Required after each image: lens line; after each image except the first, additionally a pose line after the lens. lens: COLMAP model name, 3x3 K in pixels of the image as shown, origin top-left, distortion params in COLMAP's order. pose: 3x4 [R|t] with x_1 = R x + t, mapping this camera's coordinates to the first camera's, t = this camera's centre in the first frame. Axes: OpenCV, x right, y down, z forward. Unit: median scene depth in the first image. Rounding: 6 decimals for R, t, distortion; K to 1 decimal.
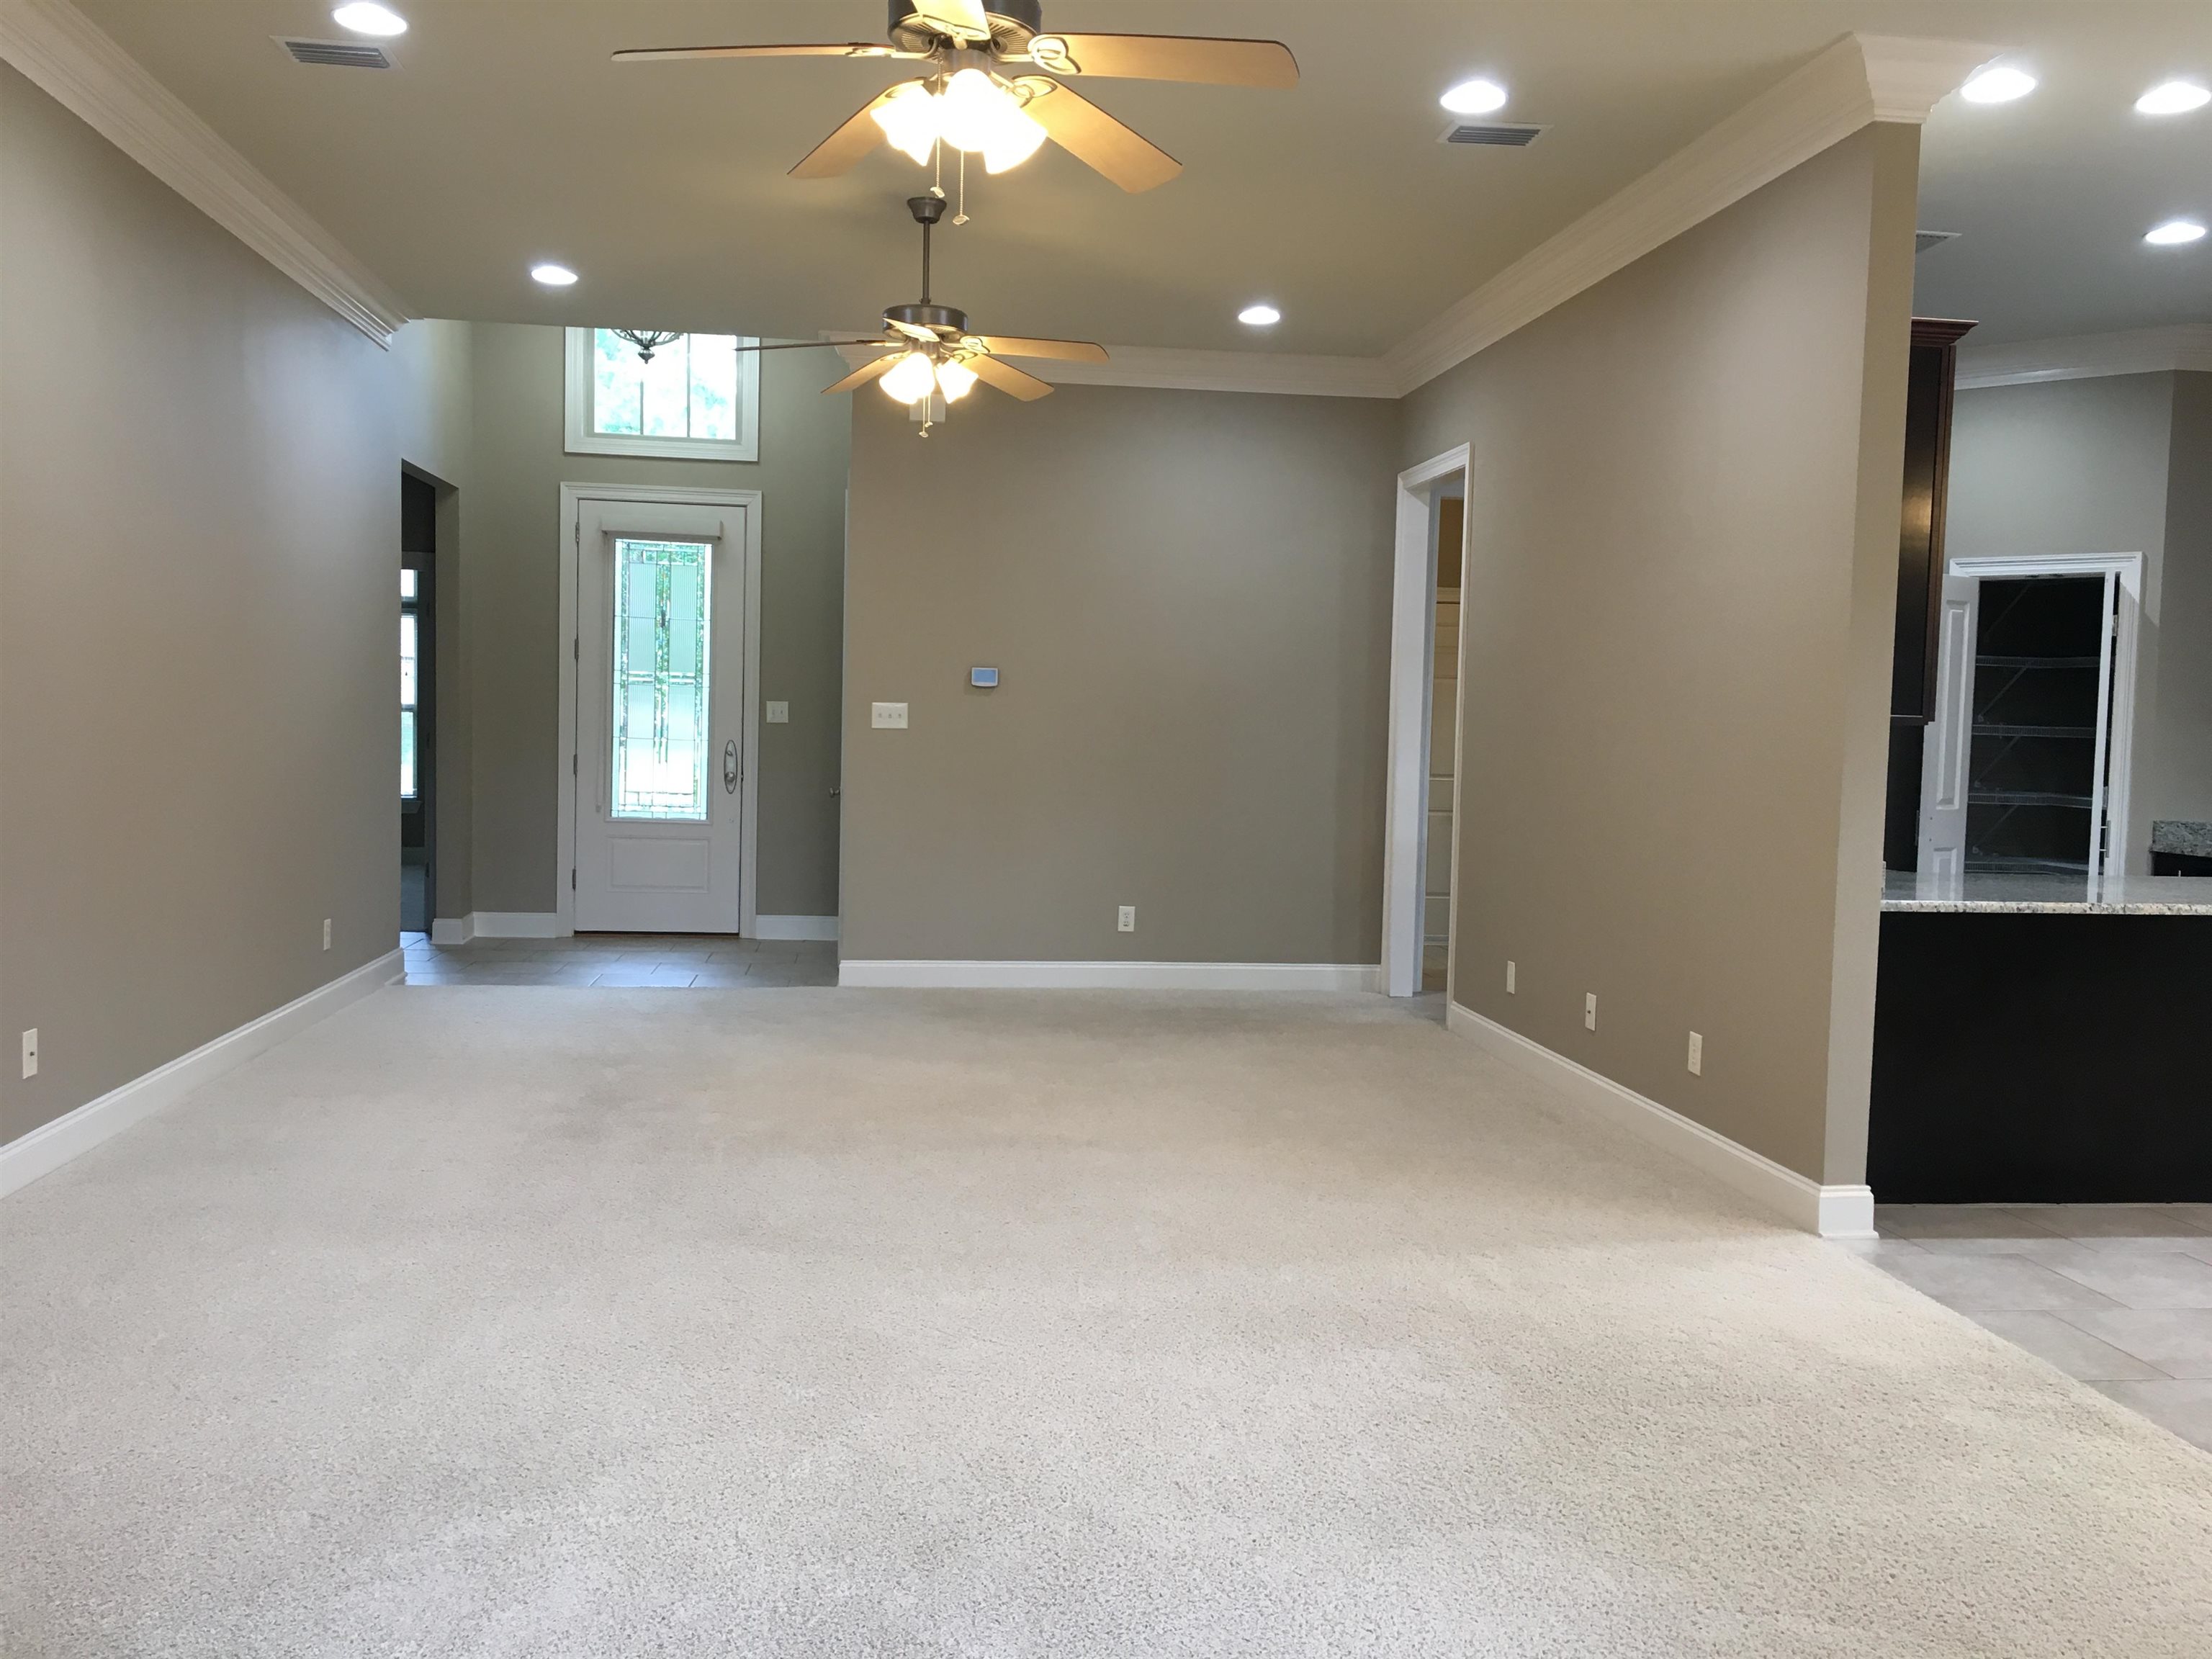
lens RADIAL K [[1887.6, 0, 1106.0], [0, 1887.6, 829.5], [0, 0, 1]] dist [0.005471, -0.002257]
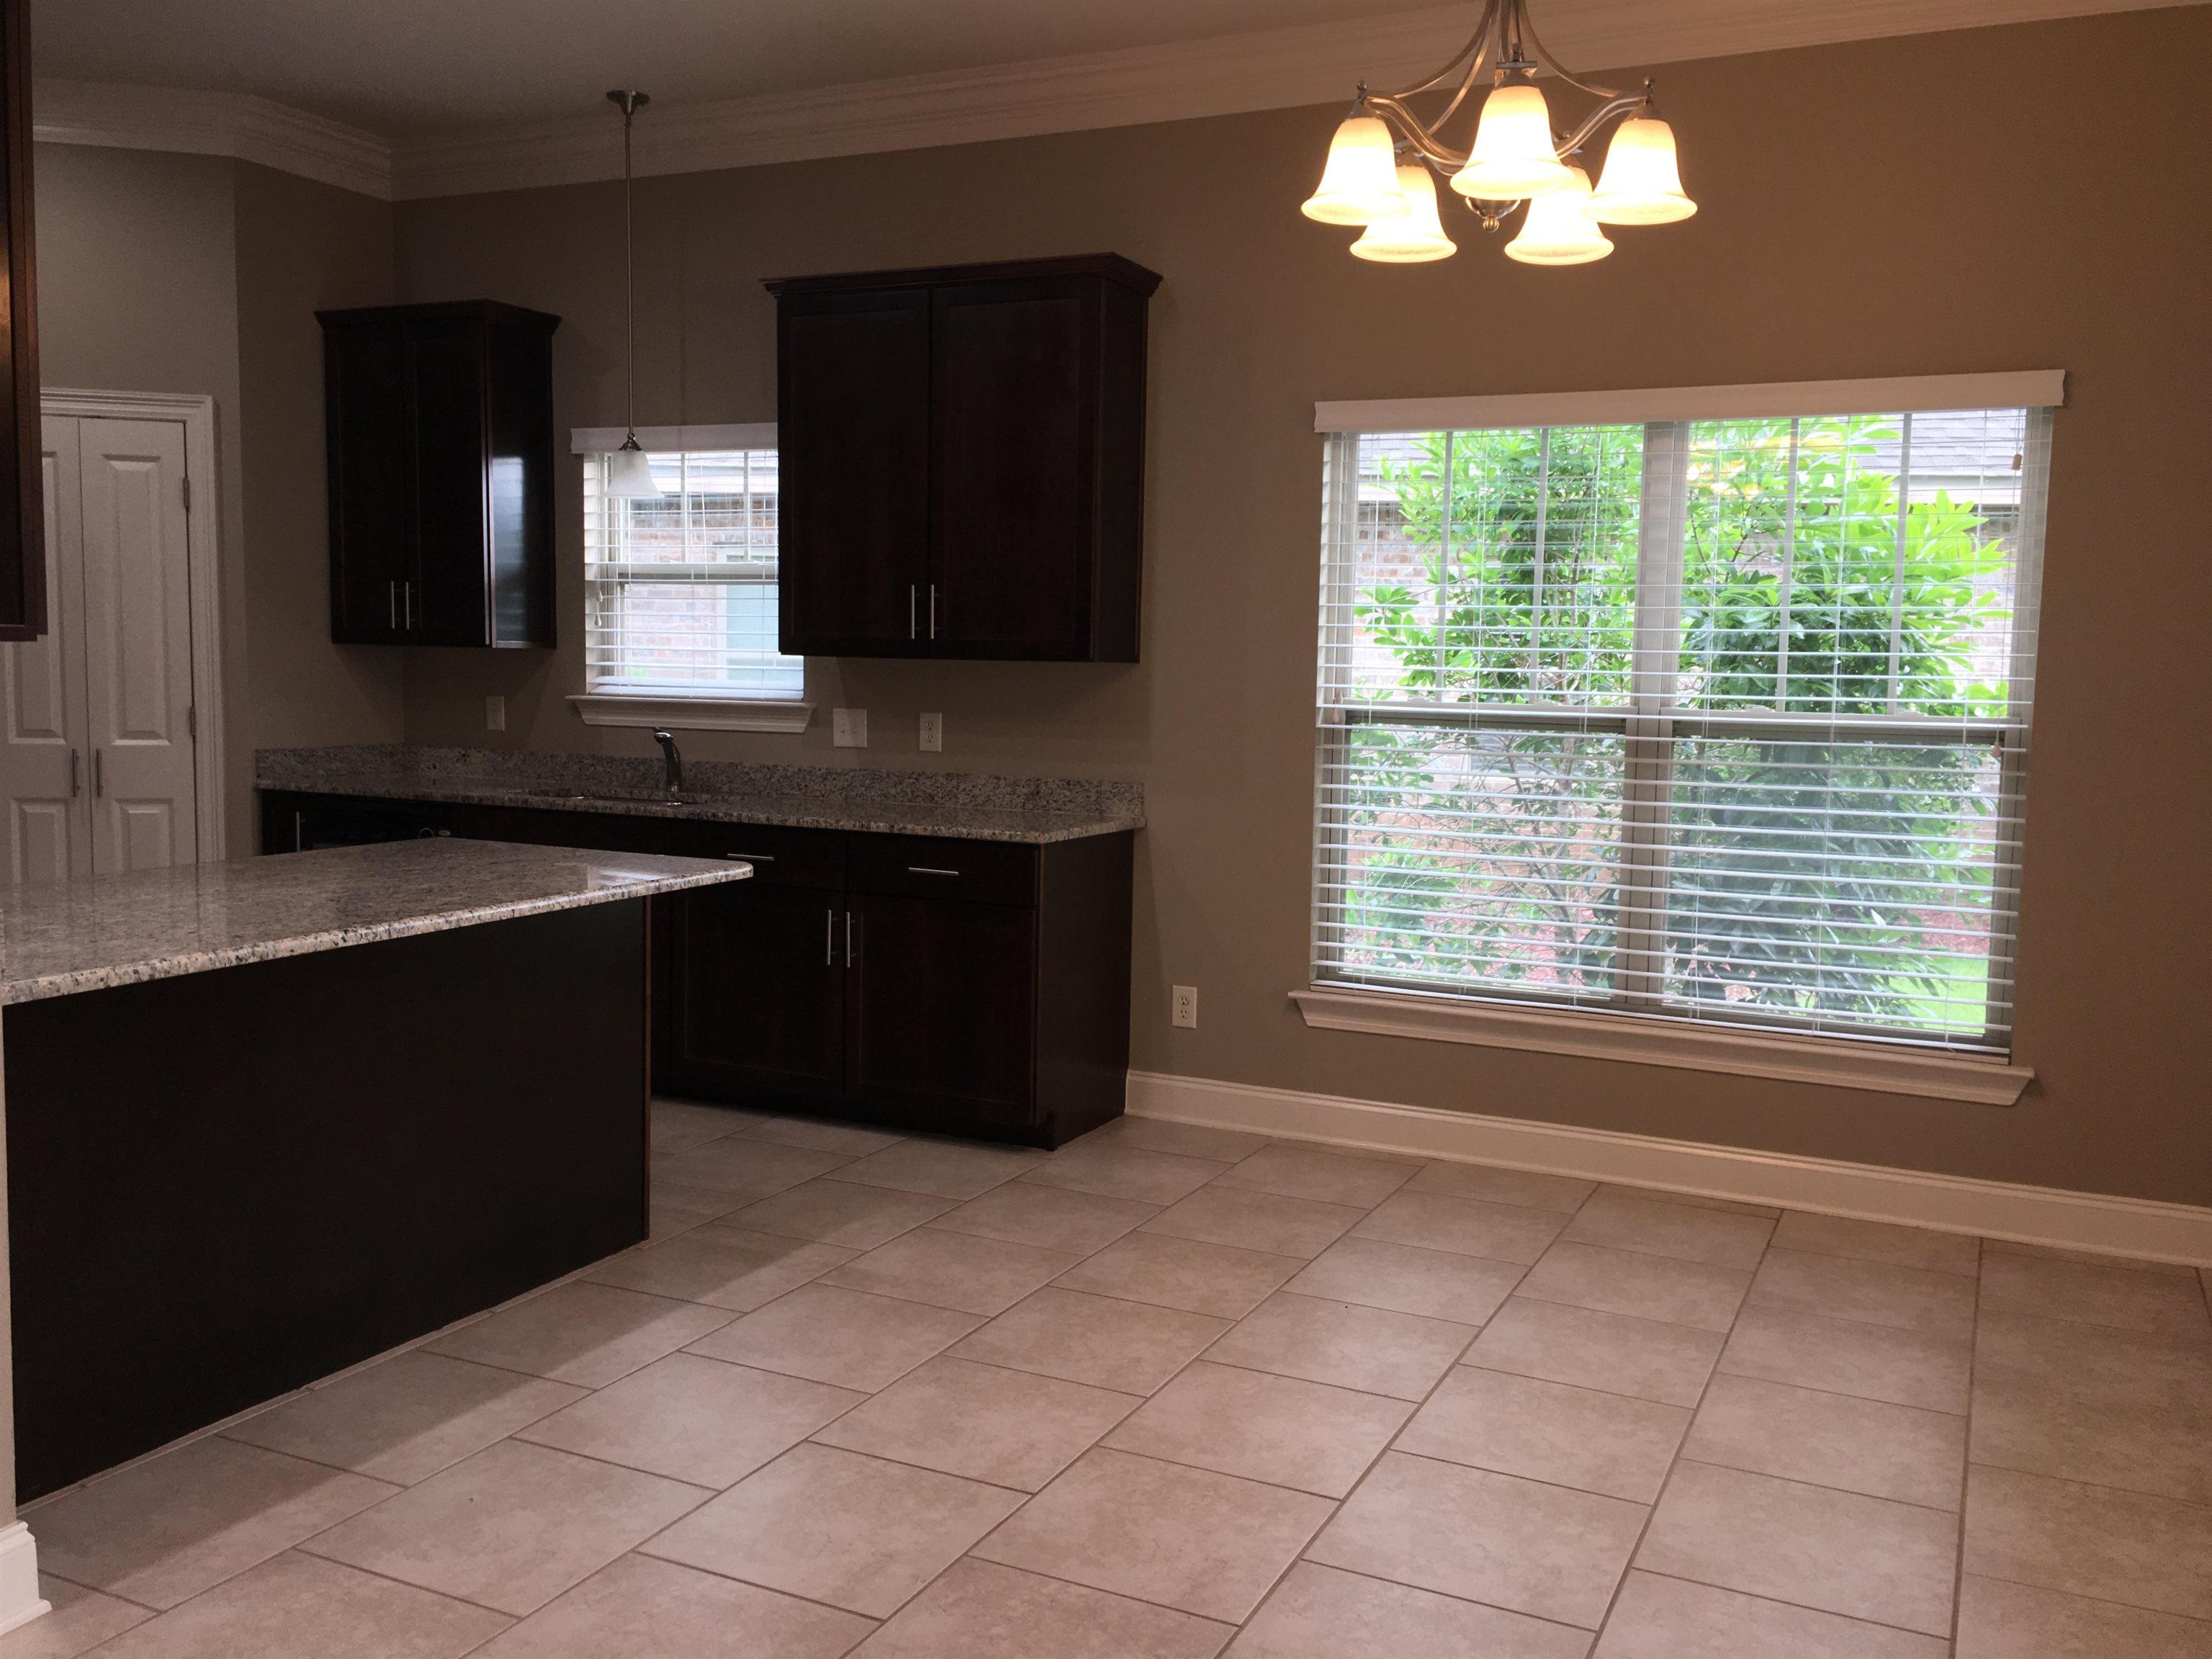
lens RADIAL K [[1887.6, 0, 1106.0], [0, 1887.6, 829.5], [0, 0, 1]] dist [0.005471, -0.002257]
pose [[0.537839, -0.092319, 0.837978, 0.131726], [0.040180, 0.995664, 0.083902, -0.034059], [-0.842089, -0.011456, 0.539216, 0.428589]]
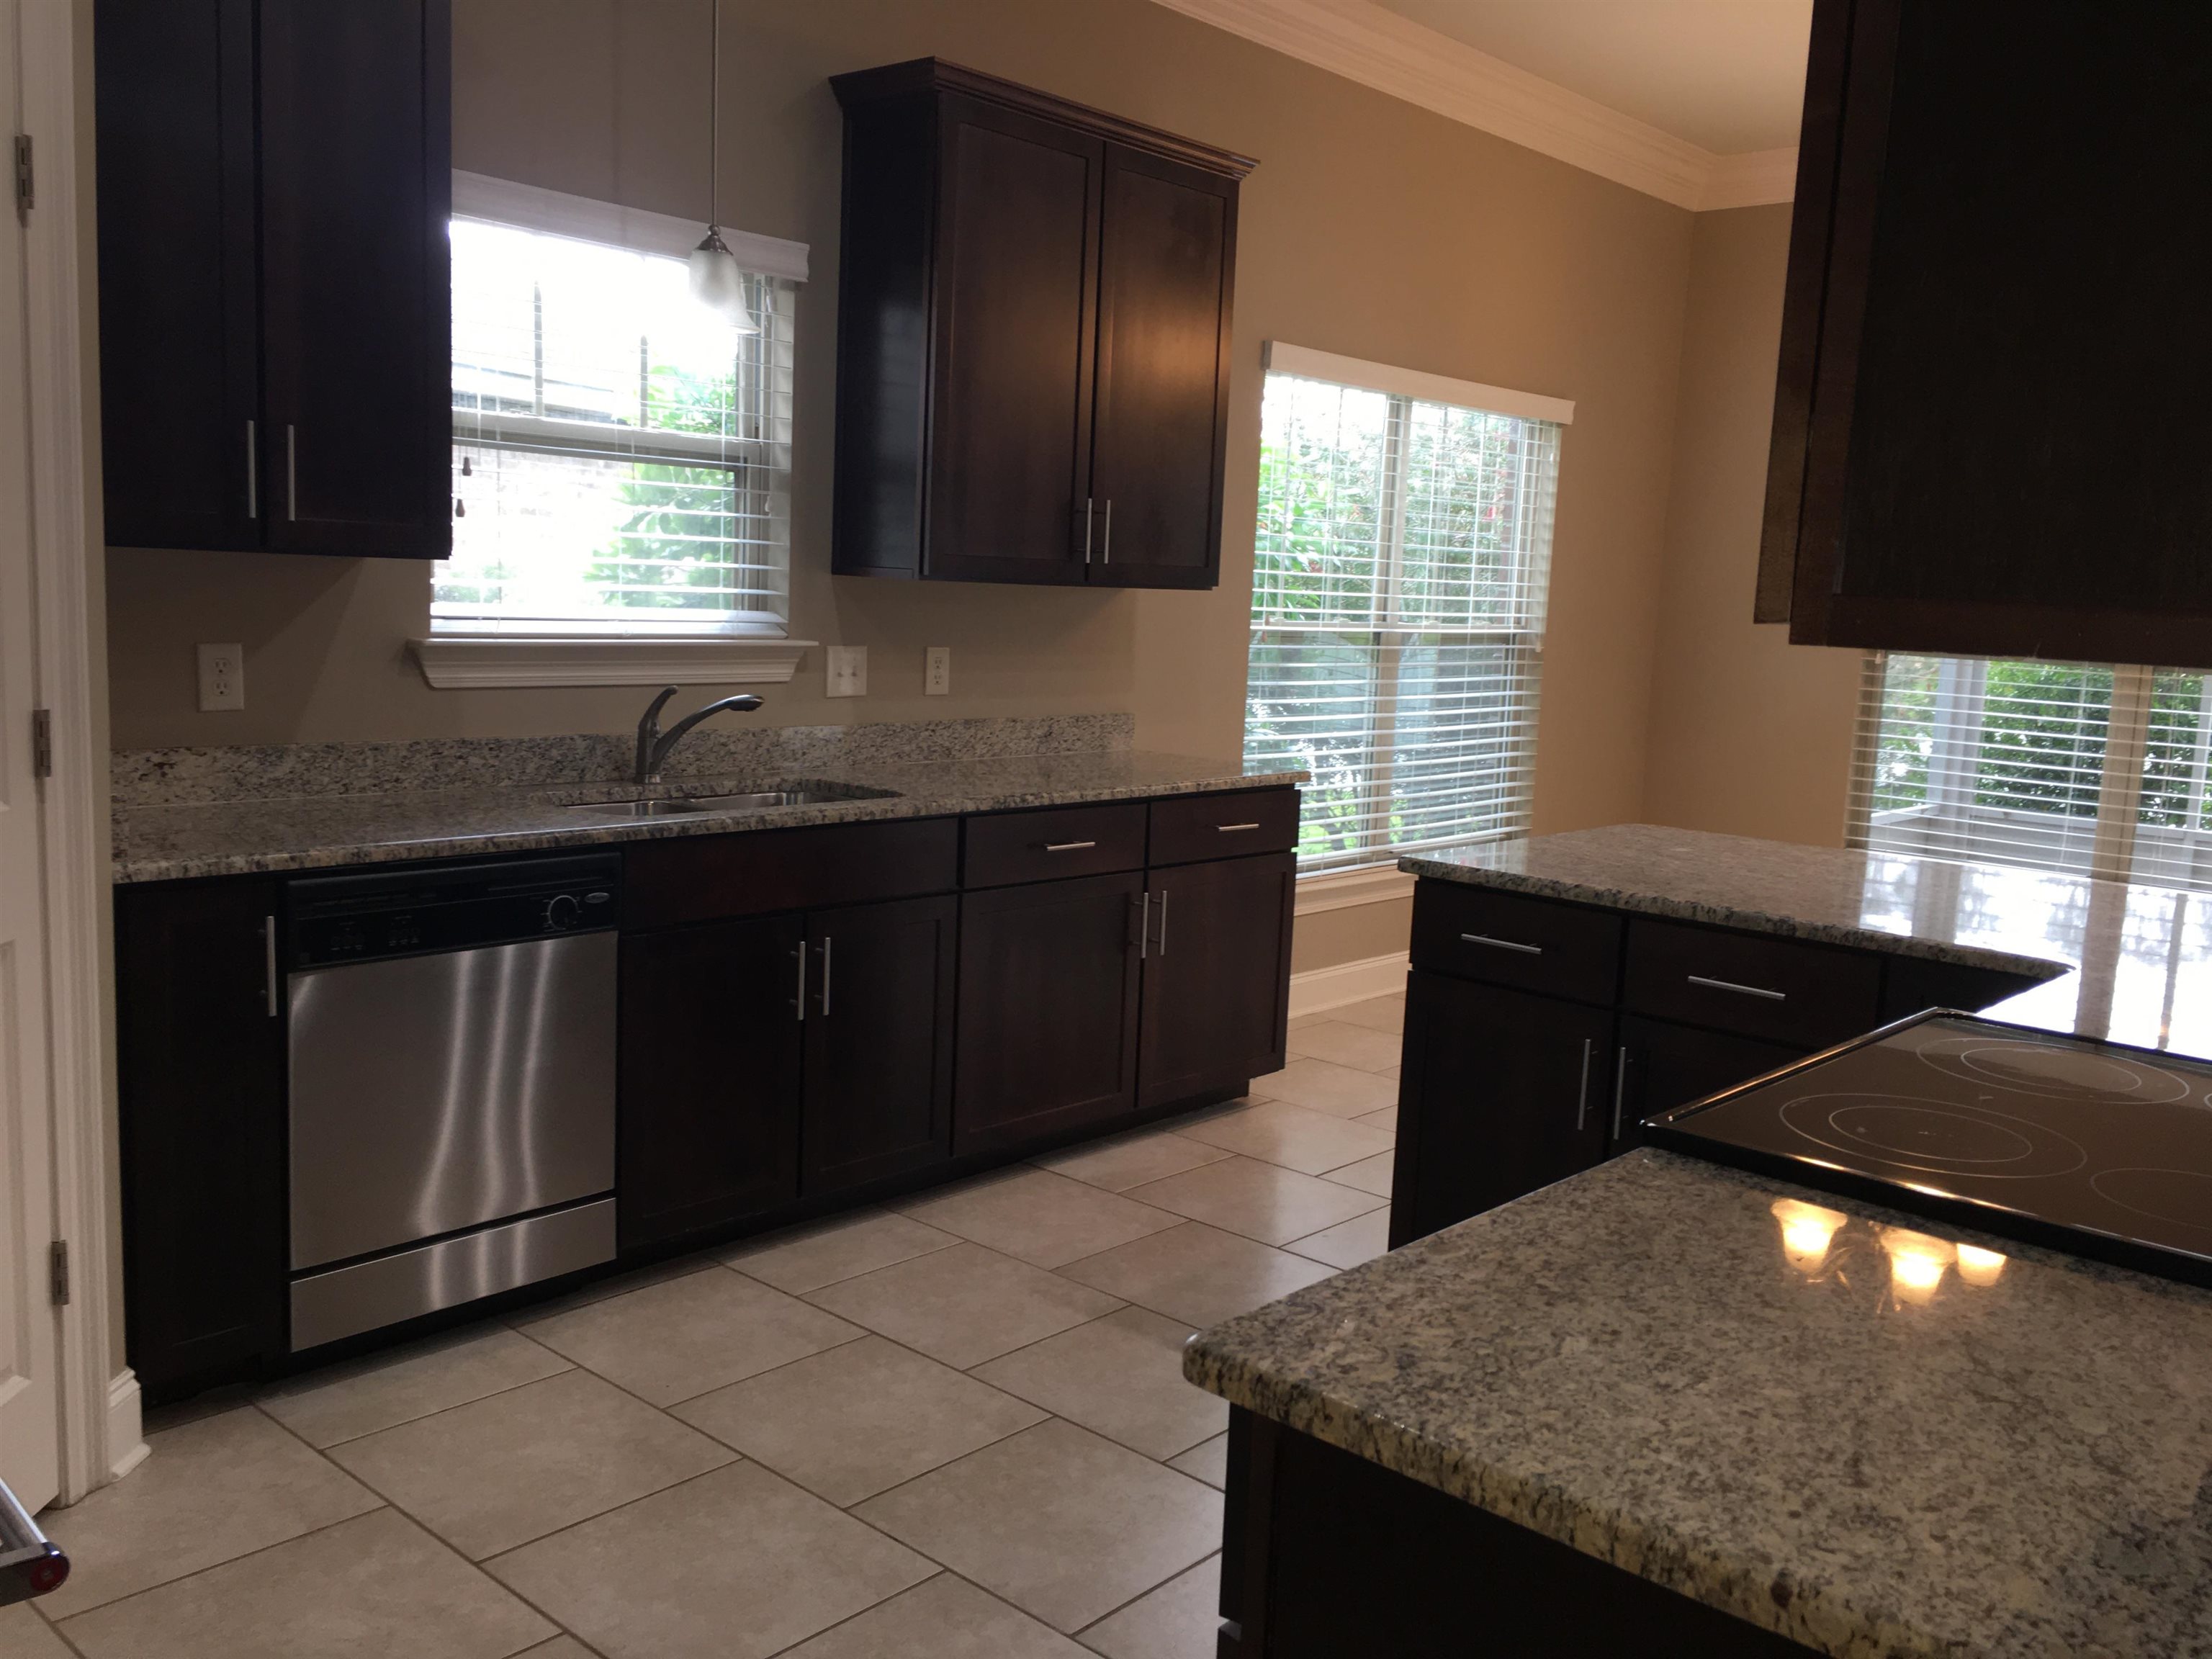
lens RADIAL K [[1915.9, 0, 1106.0], [0, 1915.9, 829.5], [0, 0, 1]] dist [-0.007846, 0.000853]
pose [[-0.659308, -0.160917, 0.734452, 0.273733], [-0.025348, 0.981031, 0.192188, -0.104394], [-0.751446, 0.108094, -0.650880, 1.636198]]
